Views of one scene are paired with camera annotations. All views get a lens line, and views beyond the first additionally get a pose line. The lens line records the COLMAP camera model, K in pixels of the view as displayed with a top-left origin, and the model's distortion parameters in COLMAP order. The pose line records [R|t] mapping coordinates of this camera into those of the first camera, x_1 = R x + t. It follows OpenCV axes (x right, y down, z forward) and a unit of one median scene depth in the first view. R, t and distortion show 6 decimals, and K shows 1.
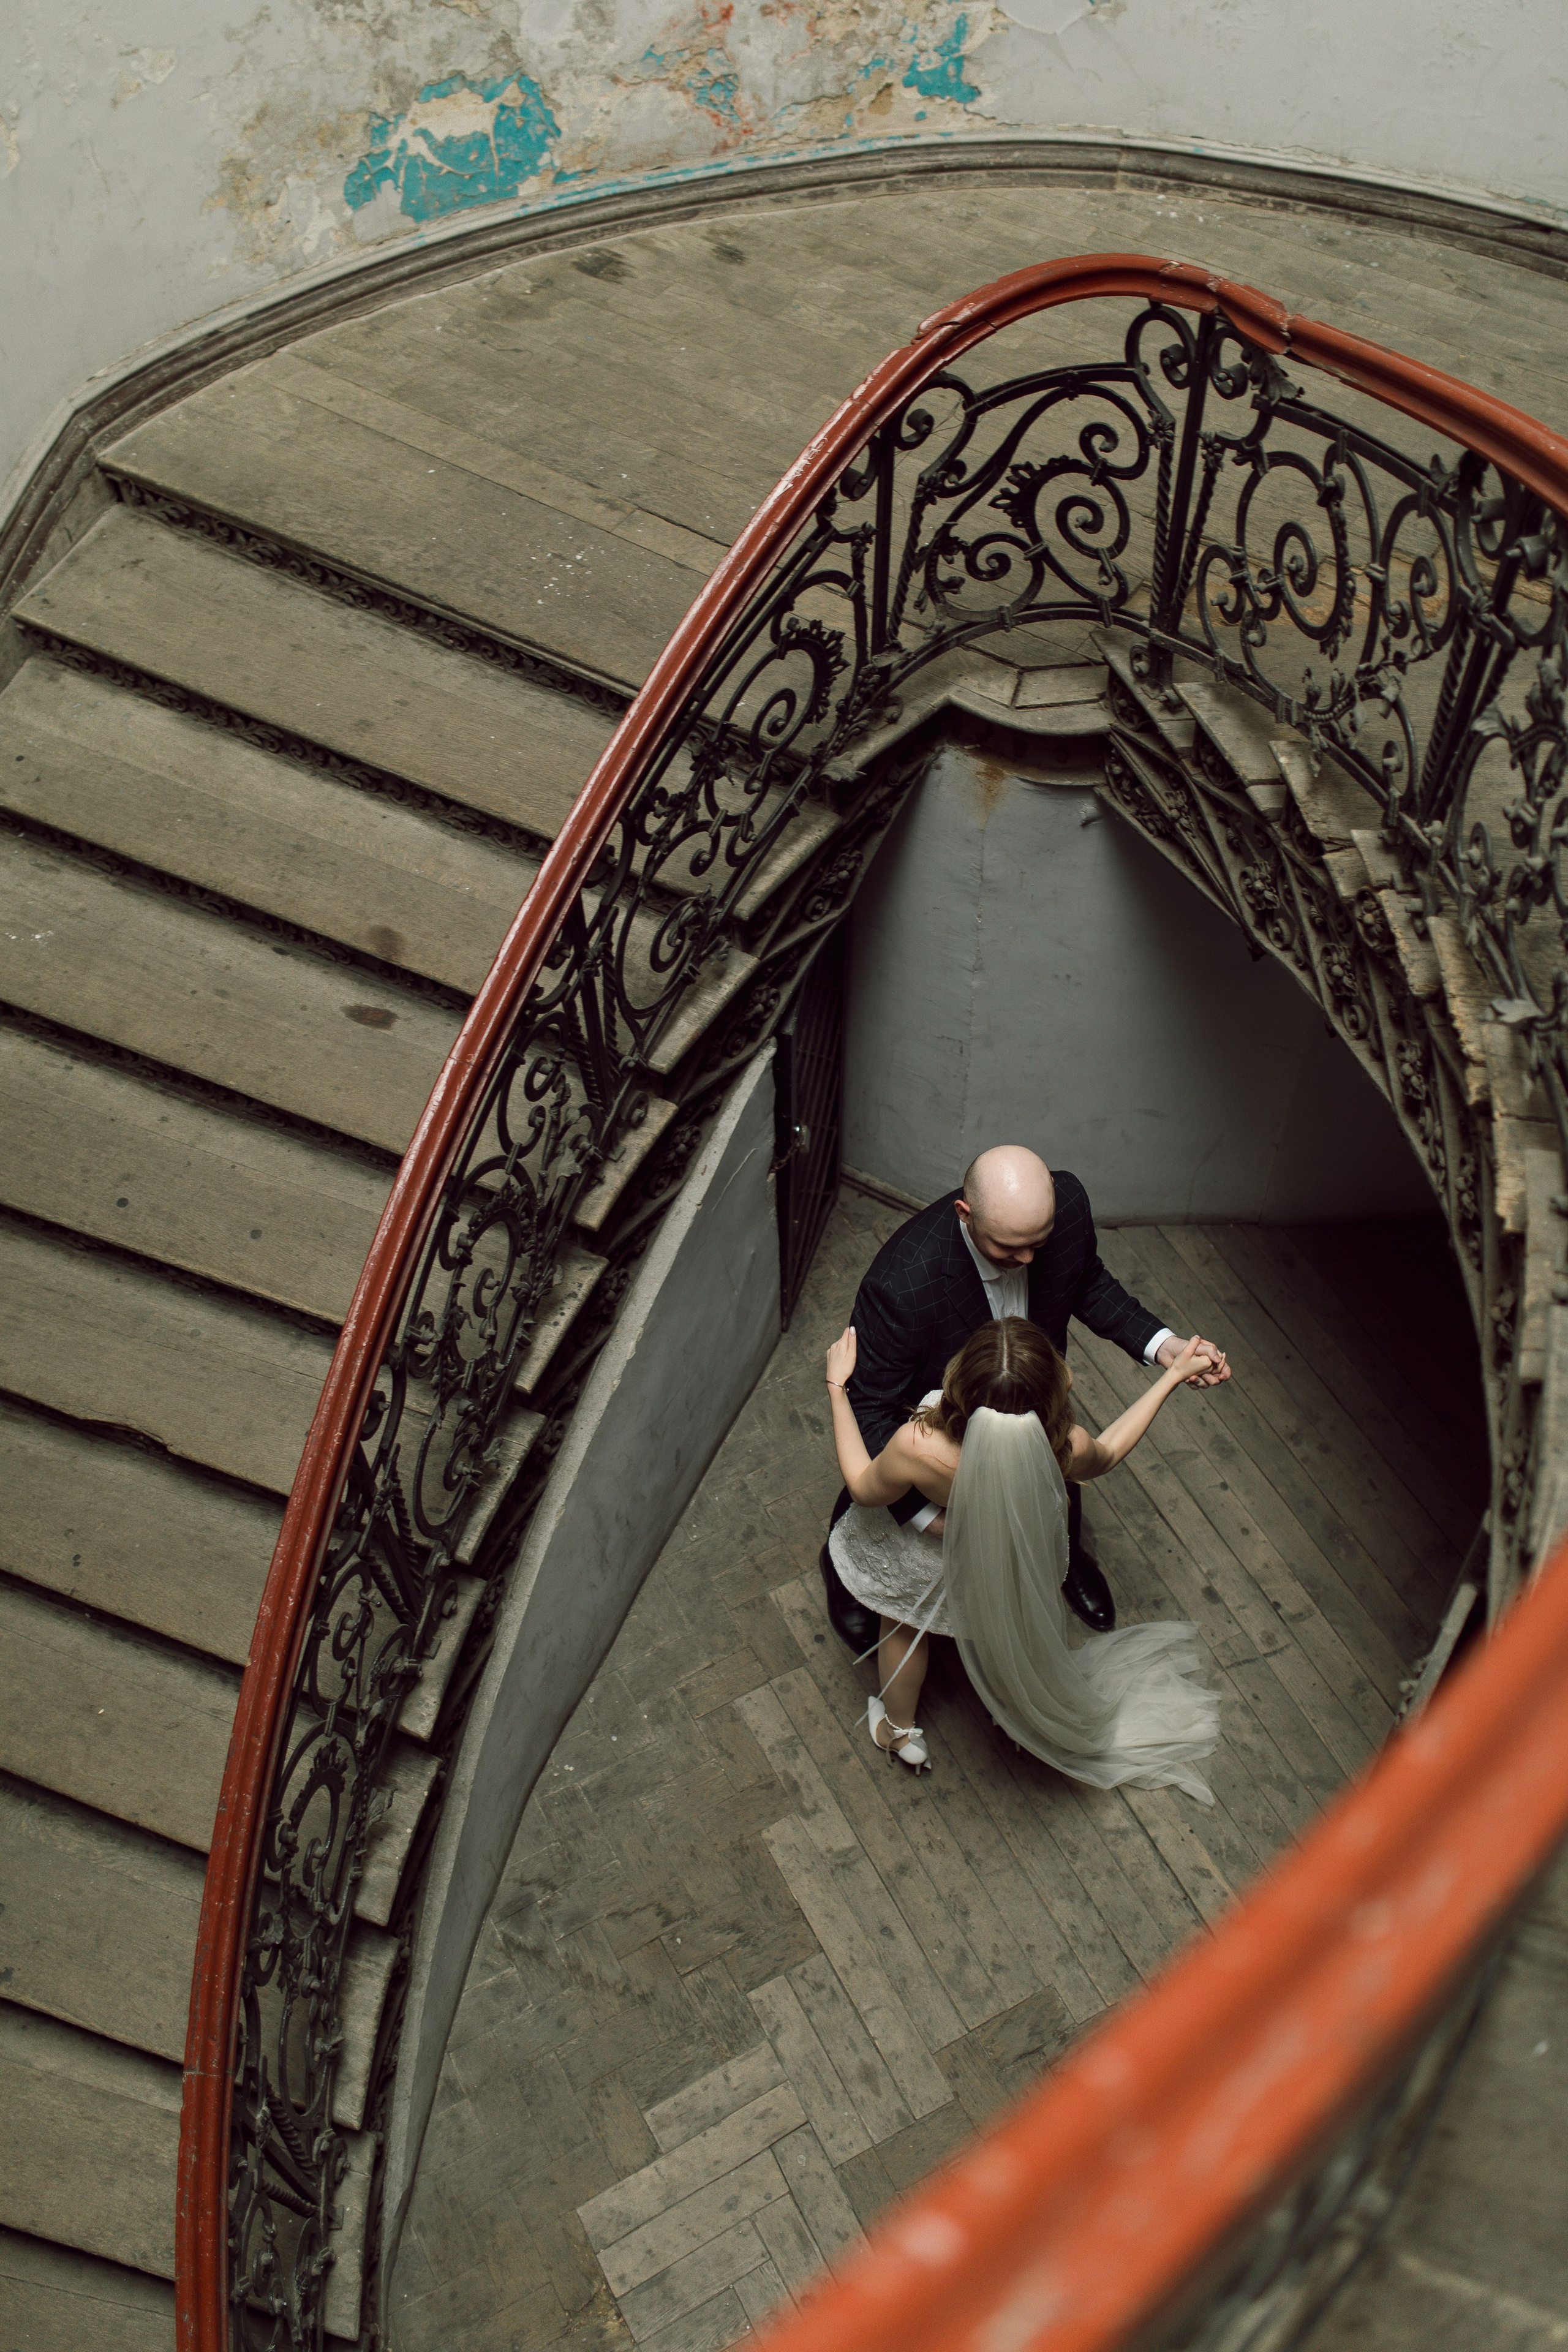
lens RADIAL K [[2323.3, 0, 788.3], [0, 2323.3, 1113.6], [0, 0, 1]] dist [-0.003395, -0.002582]
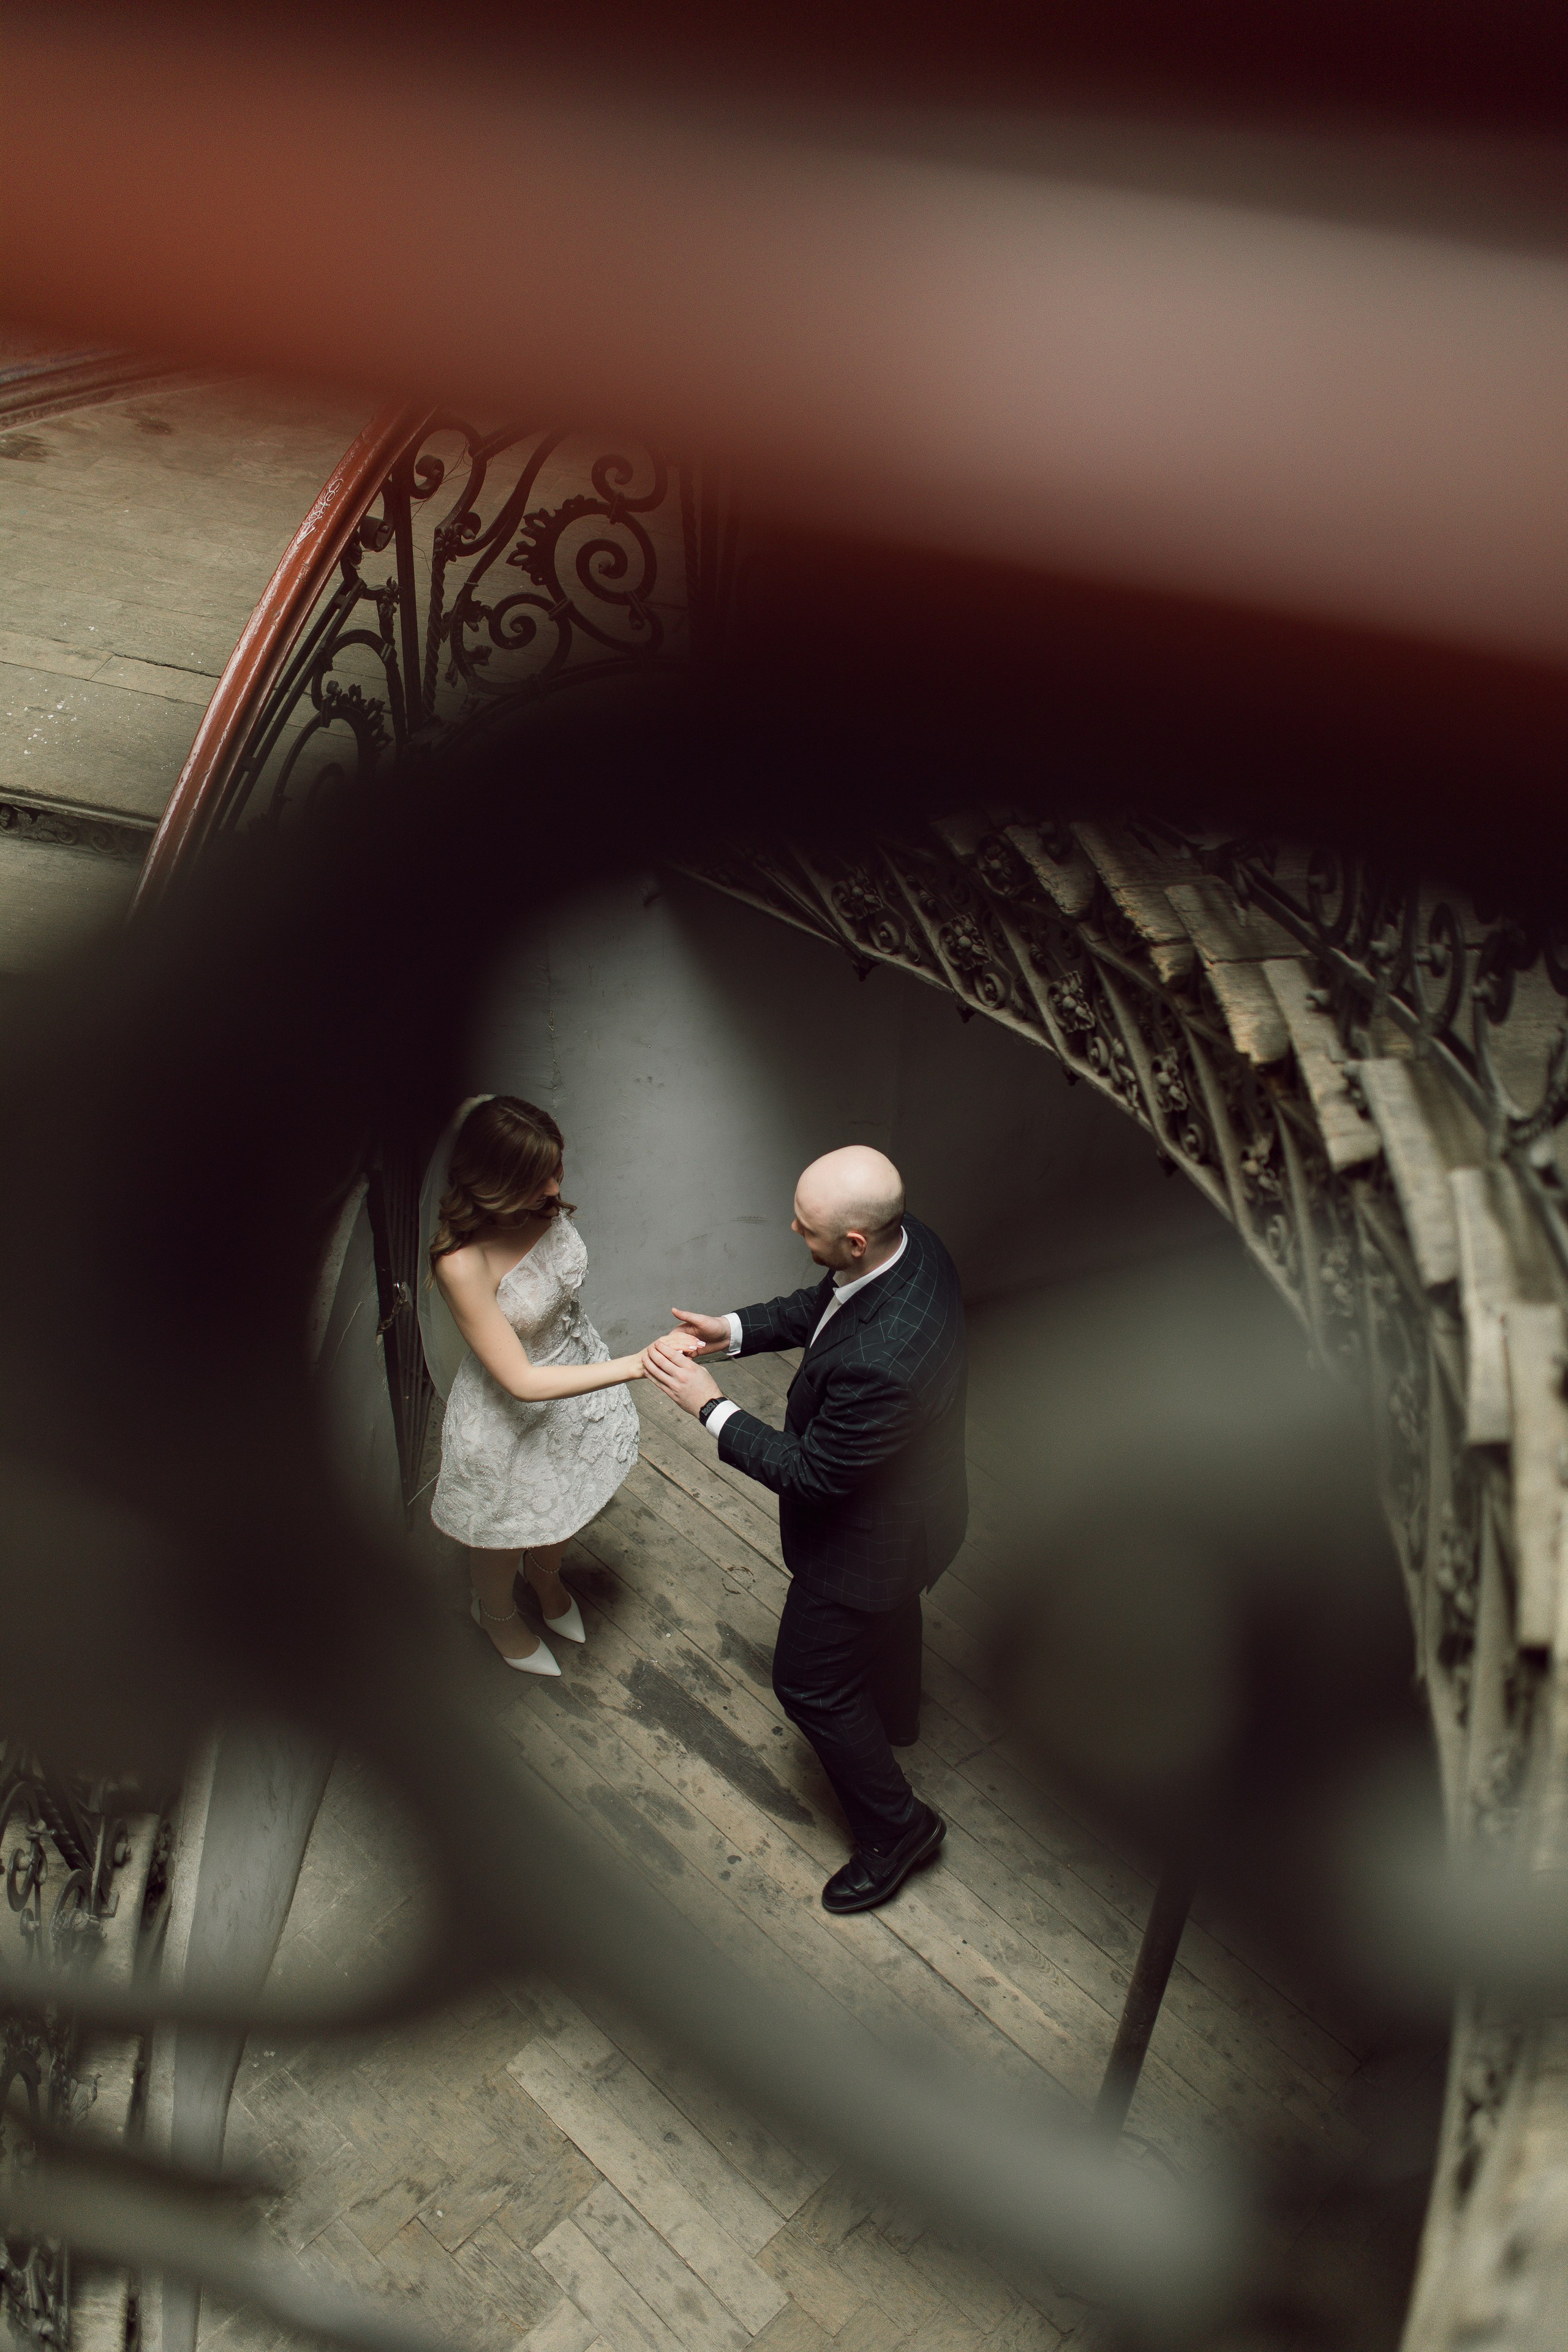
lens RADIAL K [[2323.3, 0, 788.3], [0, 2323.3, 1113.6], [0, 0, 1]] dist [-0.003395, -0.002582]
pose [[0.954672, -0.164671, 0.247961, -0.078518], [0.199819, 0.971976, -0.123831, 0.102802], [-0.220621, 0.167766, 0.960823, 0.084034]]
